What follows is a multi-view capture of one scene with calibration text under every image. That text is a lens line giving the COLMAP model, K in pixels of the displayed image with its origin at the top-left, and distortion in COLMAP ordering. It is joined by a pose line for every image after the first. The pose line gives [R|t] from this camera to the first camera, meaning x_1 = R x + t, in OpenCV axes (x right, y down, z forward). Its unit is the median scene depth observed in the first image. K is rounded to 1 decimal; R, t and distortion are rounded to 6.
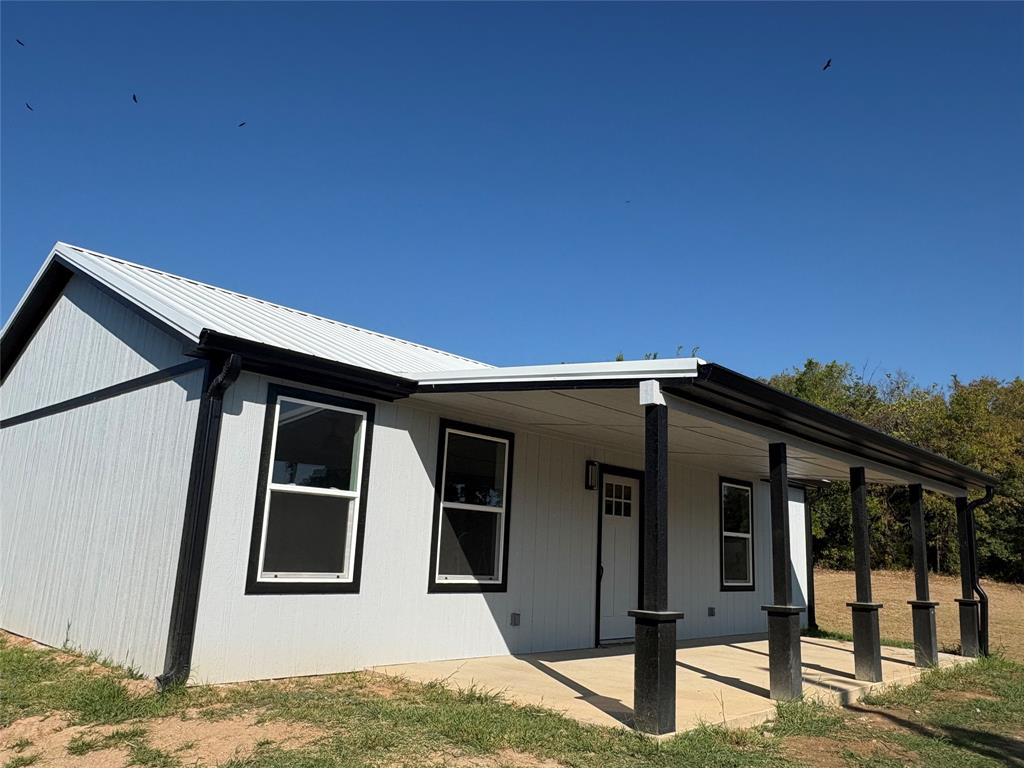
lens RADIAL K [[778.1, 0, 513.5], [0, 778.1, 385.9], [0, 0, 1]] dist [-0.016146, -0.002196]
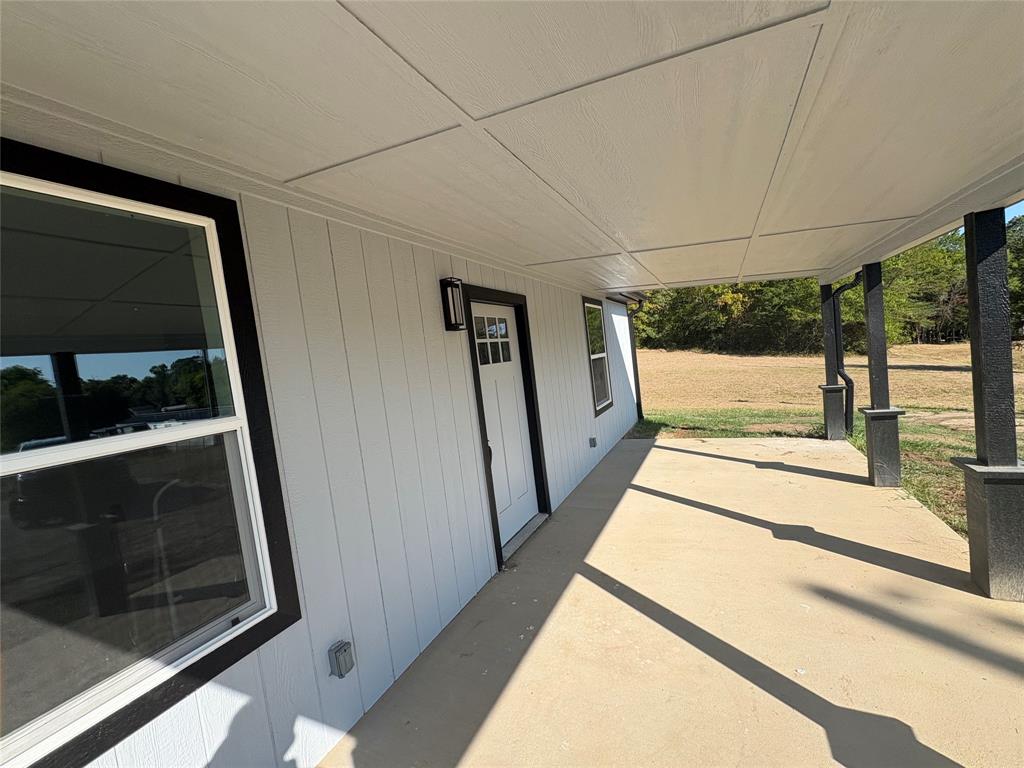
lens RADIAL K [[407.8, 0, 513.1], [0, 407.8, 389.0], [0, 0, 1]] dist [0.001606, -0.000551]
pose [[0.946424, -0.179809, 0.268236, 0.049038], [0.098836, 0.952067, 0.289481, 0.088353], [-0.307430, -0.247461, 0.918831, 0.674981]]
